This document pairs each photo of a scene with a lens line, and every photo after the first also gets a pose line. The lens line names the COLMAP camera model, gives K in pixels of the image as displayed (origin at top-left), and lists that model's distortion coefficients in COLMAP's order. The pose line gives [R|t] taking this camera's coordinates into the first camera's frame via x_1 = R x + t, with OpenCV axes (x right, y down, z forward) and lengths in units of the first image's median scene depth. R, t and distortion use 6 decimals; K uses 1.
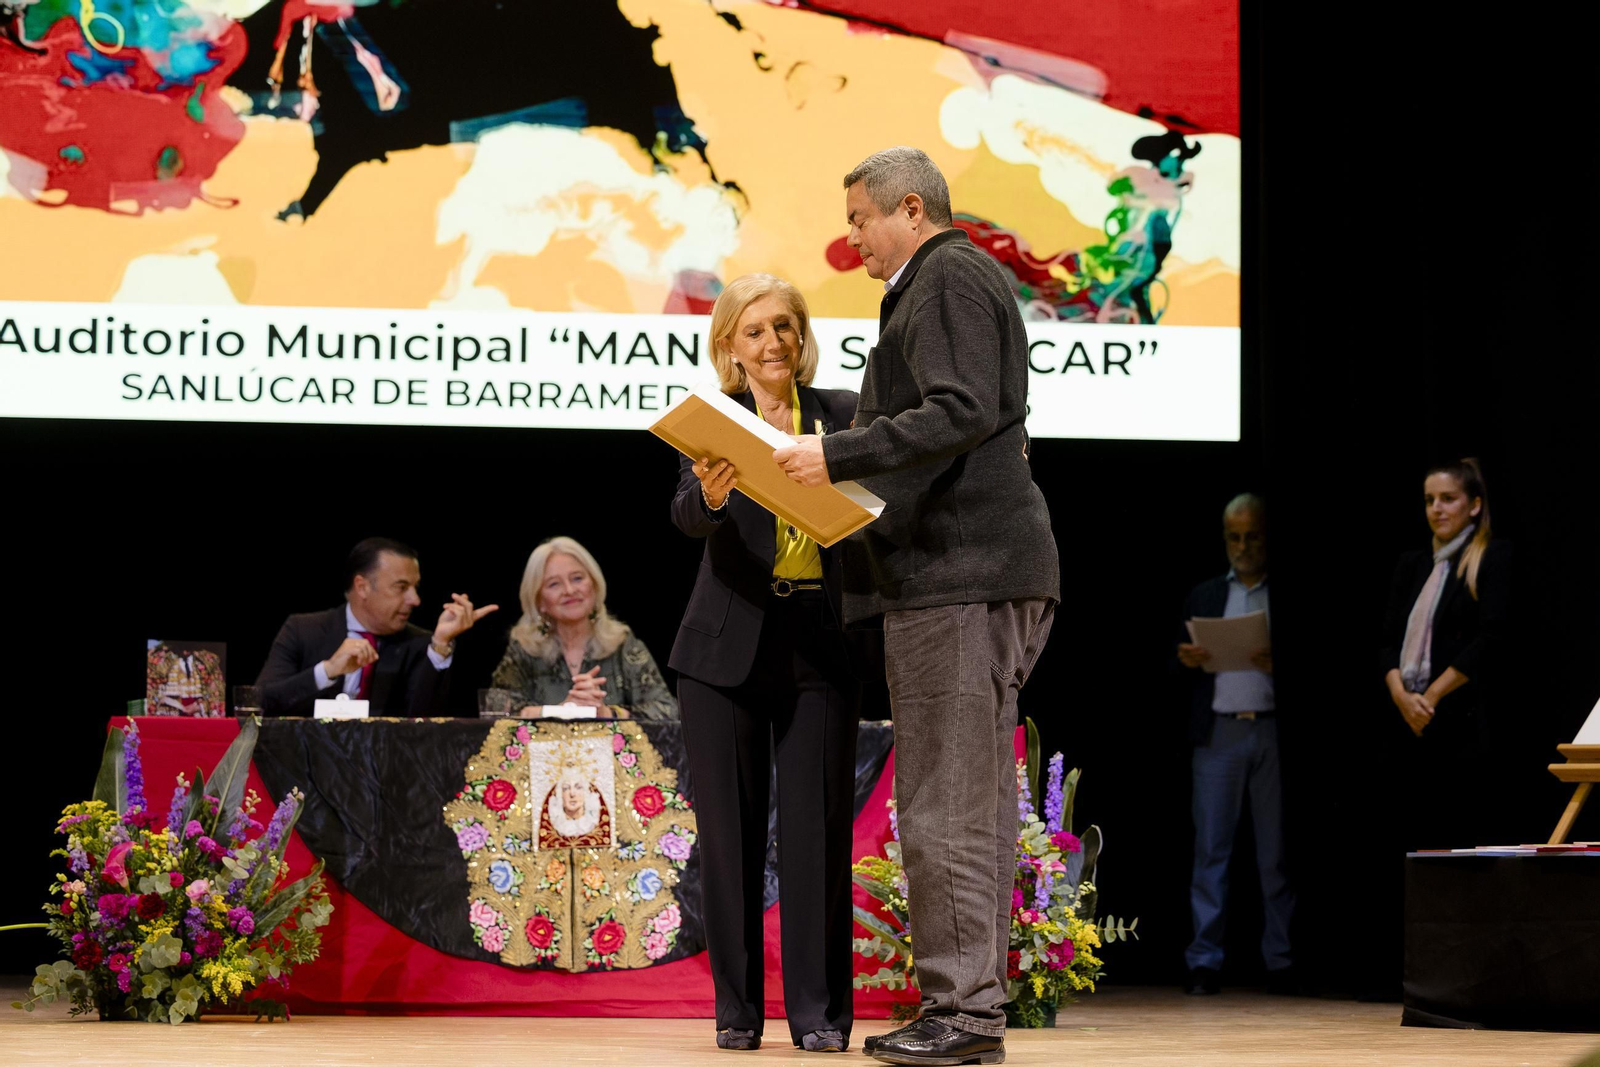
lens RADIAL K [[3853.5, 0, 796.1], [0, 3853.5, 518.8], [0, 0, 1]] dist [-0.055305, 0.000000]
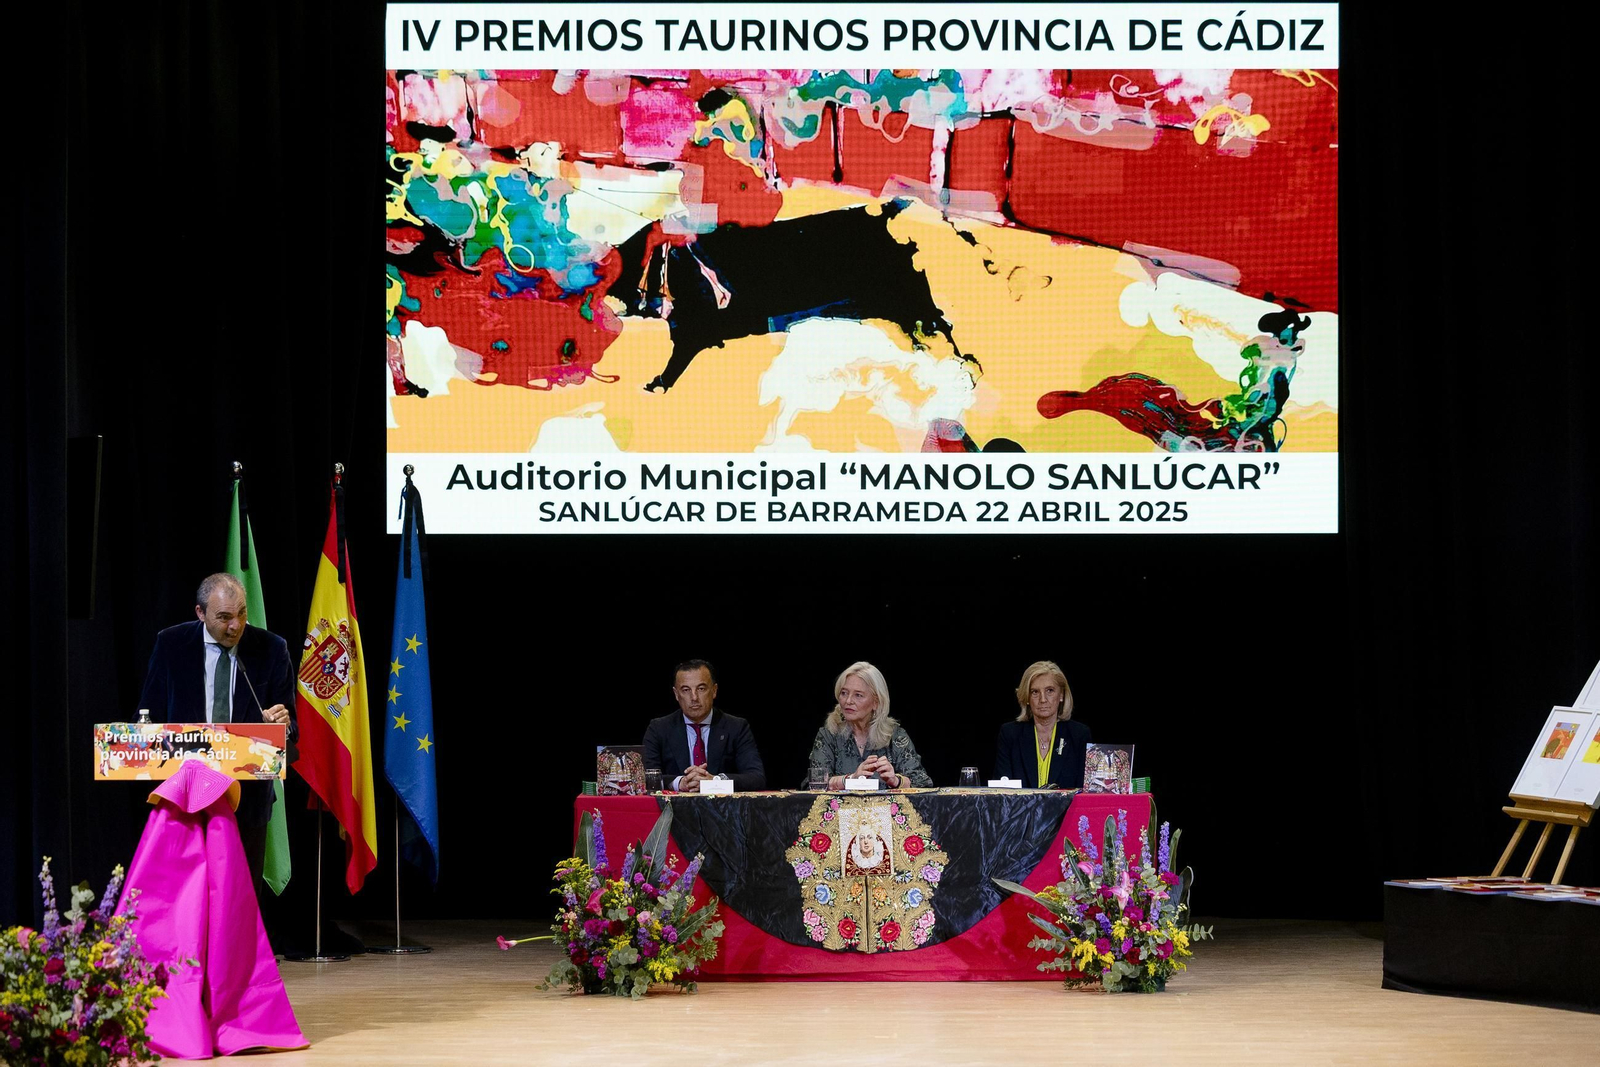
lens RADIAL K [[4238.2, 0, 801.3], [0, 4238.2, 542.1], [0, 0, 1]] dist [-0.025029, 0.000000]
pose [[0.997571, -0.012551, -0.068514, 0.027110], [0.017098, 0.997661, 0.066189, -0.124318], [0.067523, -0.067199, 0.995452, -0.543610]]
